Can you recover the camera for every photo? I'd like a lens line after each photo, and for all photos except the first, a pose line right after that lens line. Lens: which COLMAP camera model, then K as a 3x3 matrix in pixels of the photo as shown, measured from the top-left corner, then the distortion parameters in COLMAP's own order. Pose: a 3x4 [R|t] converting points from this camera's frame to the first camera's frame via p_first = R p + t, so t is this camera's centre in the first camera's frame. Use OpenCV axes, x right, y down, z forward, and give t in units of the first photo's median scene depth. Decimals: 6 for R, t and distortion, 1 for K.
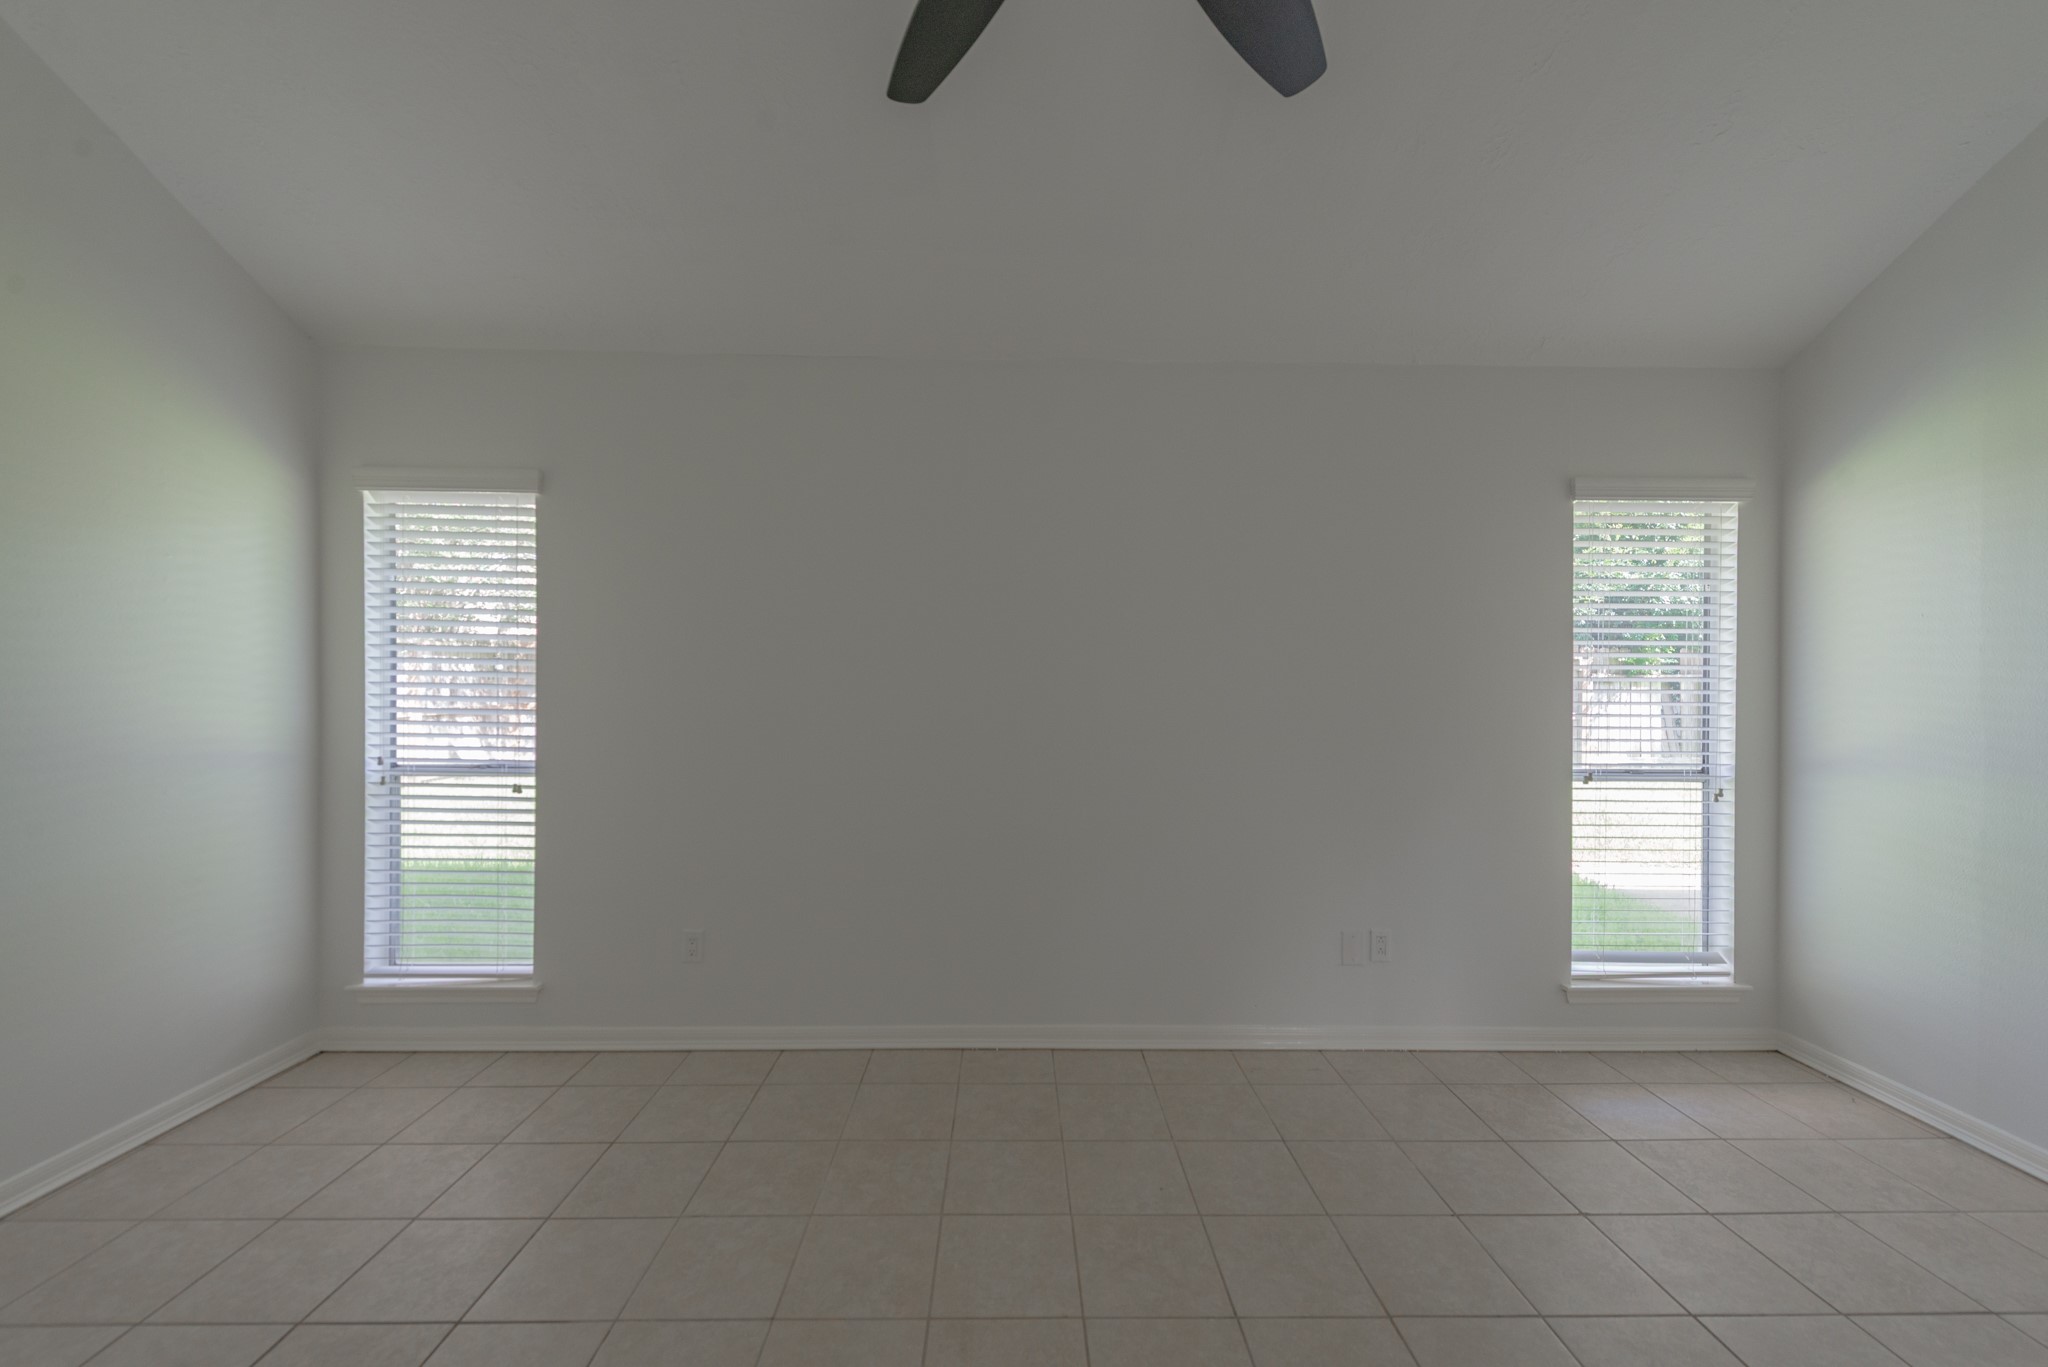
lens RADIAL K [[775.4, 0, 1024.0], [0, 775.4, 683.5], [0, 0, 1]] dist [0.010674, -0.000057]
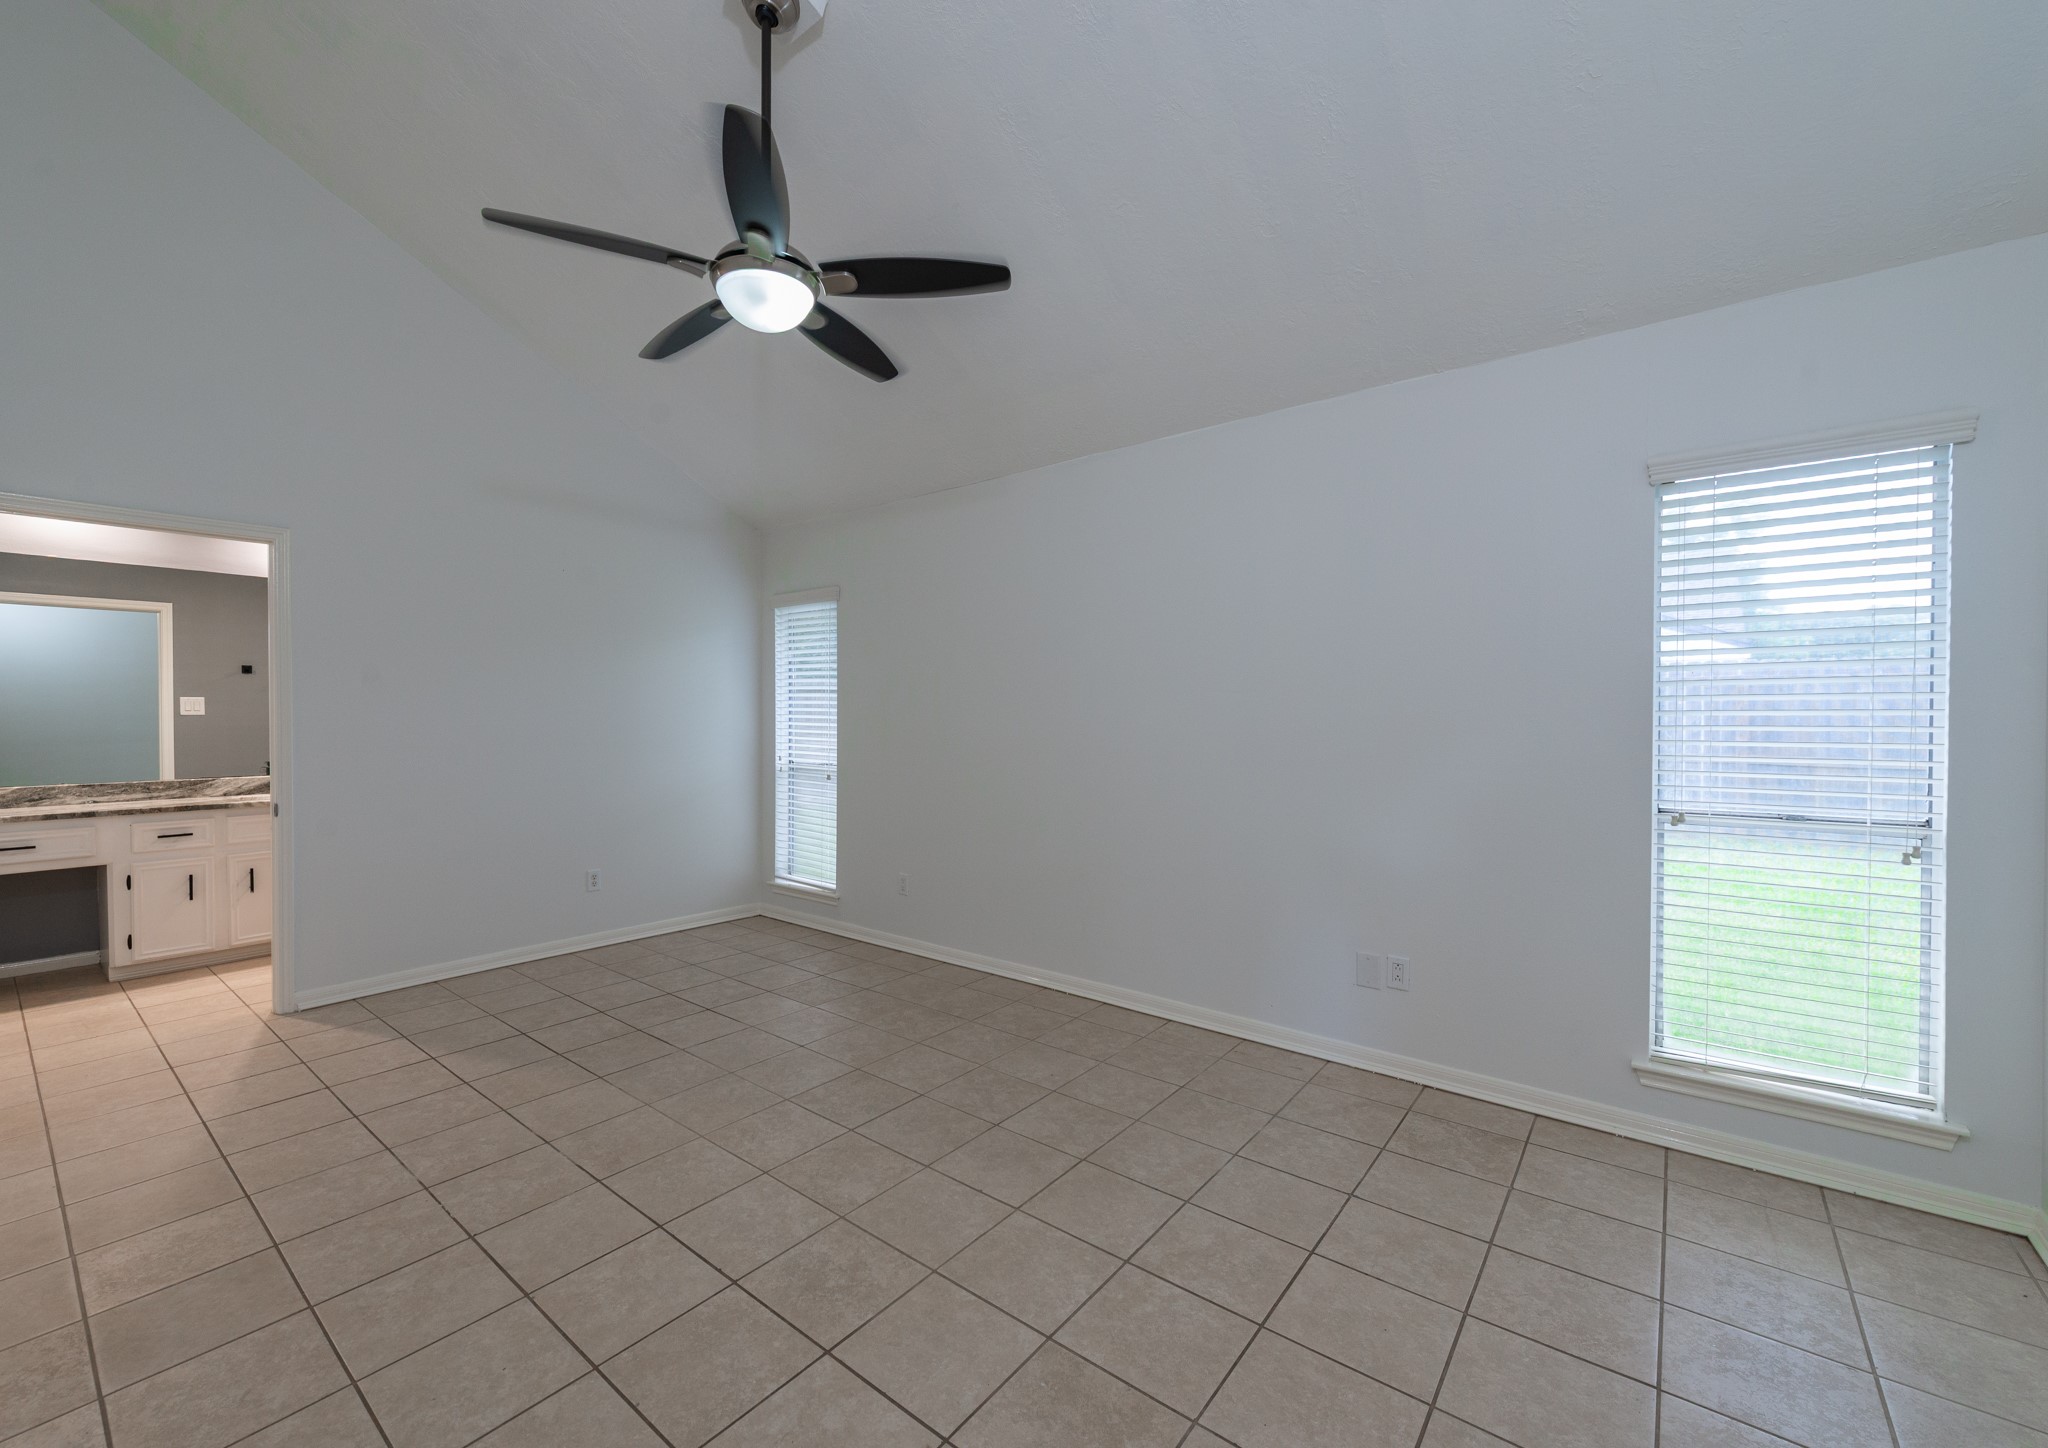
lens RADIAL K [[844.2, 0, 1001.9], [0, 844.2, 726.3], [0, 0, 1]] dist [0.000307, 0.000038]
pose [[0.759881, -0.000758, -0.650062, 0.812599], [0.008144, 0.999932, 0.008355, 0.010699], [0.650011, -0.011643, 0.759835, -0.143214]]
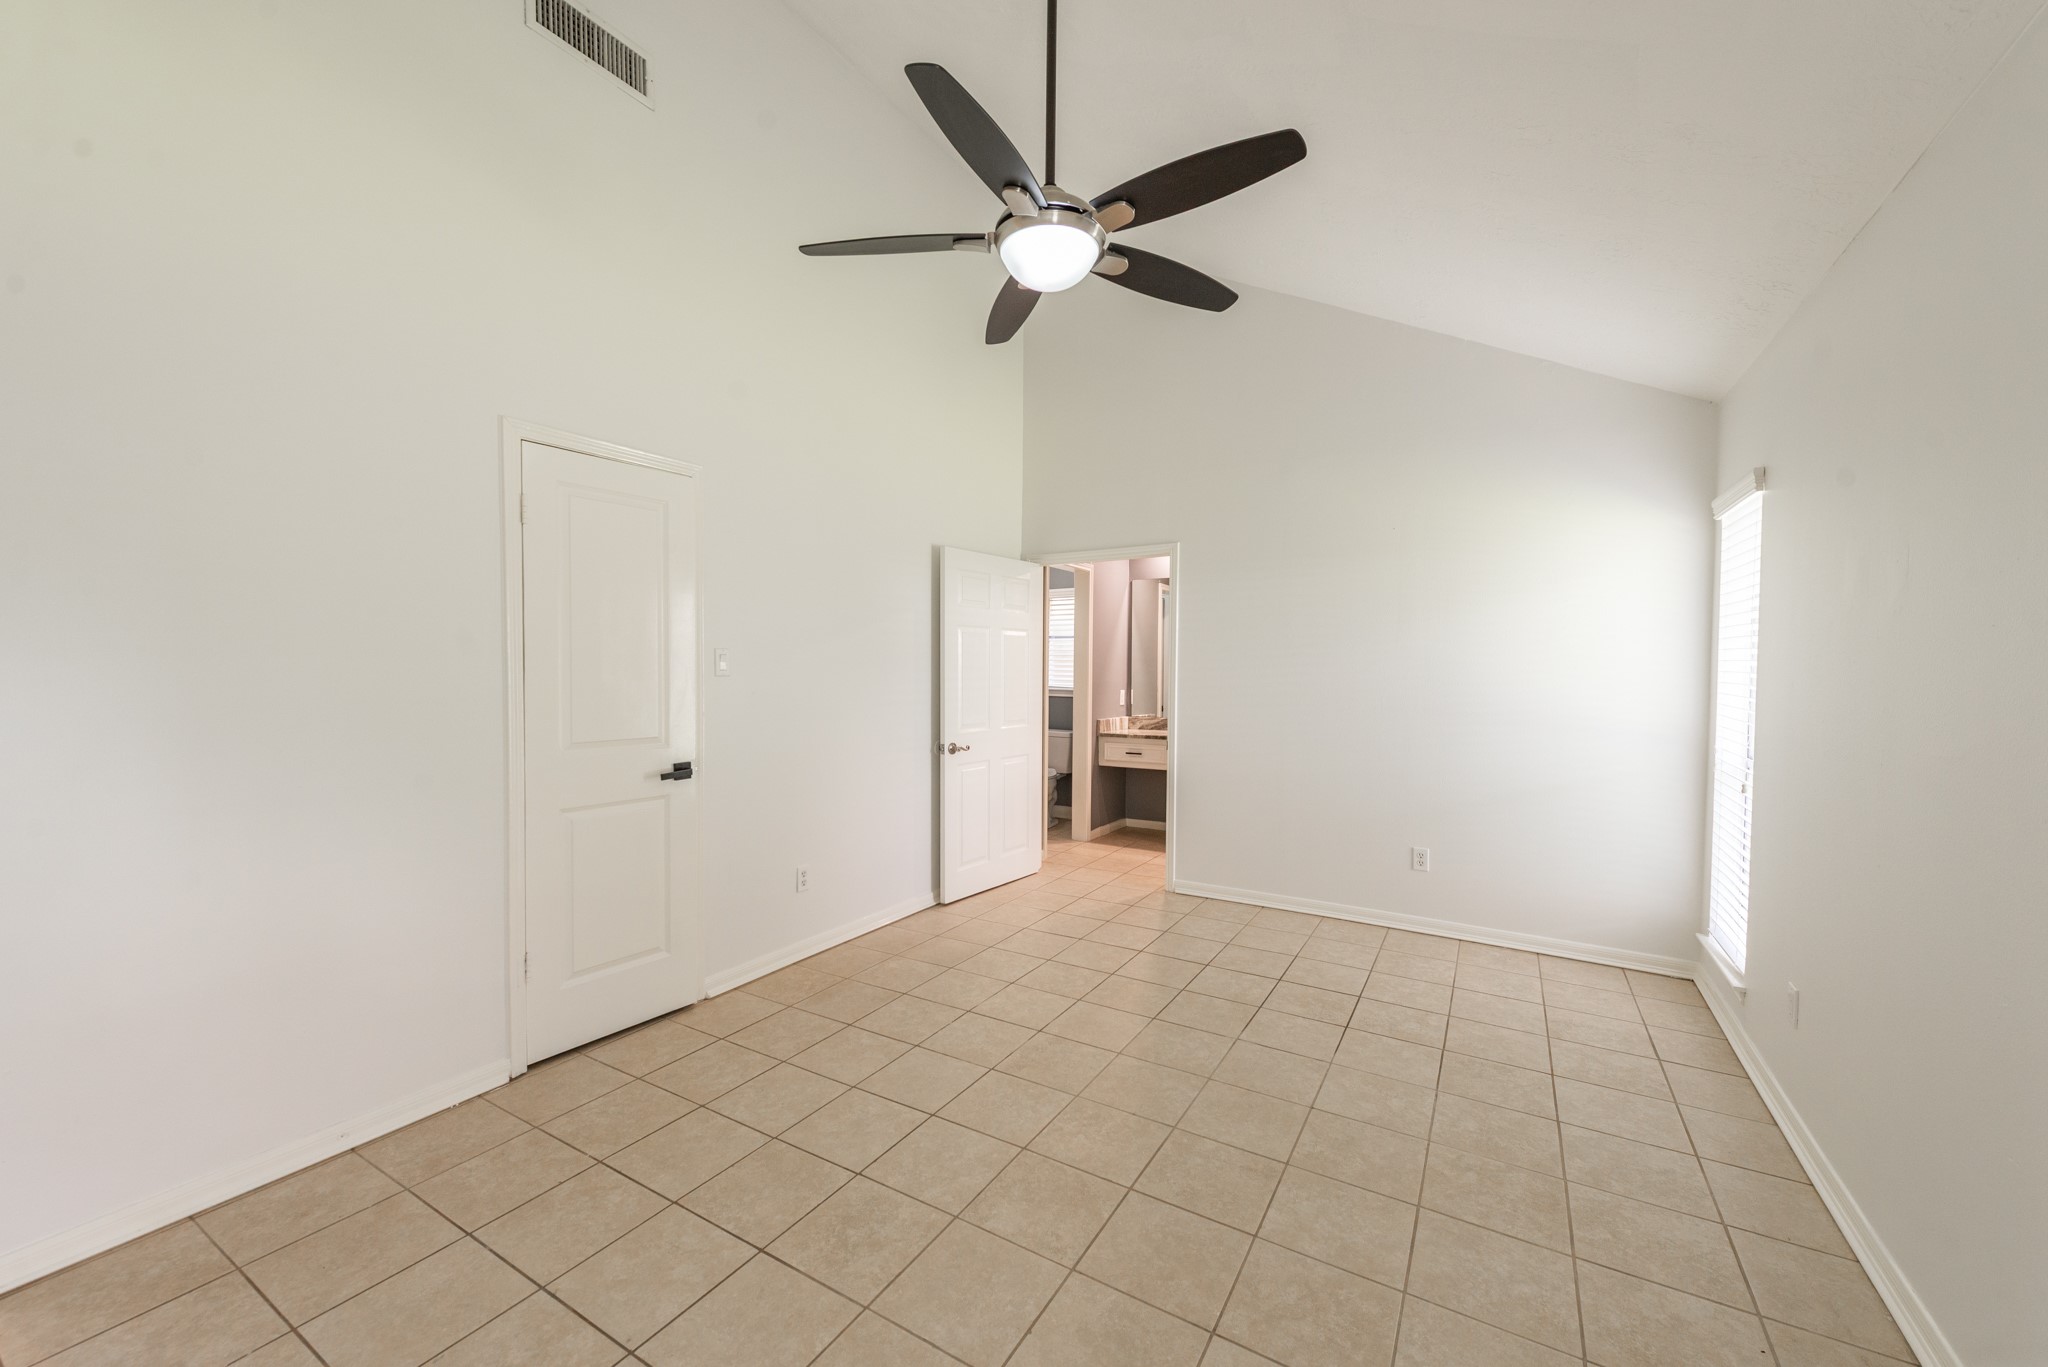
lens RADIAL K [[796.0, 0, 1026.0], [0, 796.0, 678.3], [0, 0, 1]] dist [0.009859, -0.000092]
pose [[-0.539184, 0.004555, -0.842176, 0.767464], [-0.011377, 0.999855, 0.012691, -0.030622], [0.842111, 0.016424, -0.539054, 0.807083]]
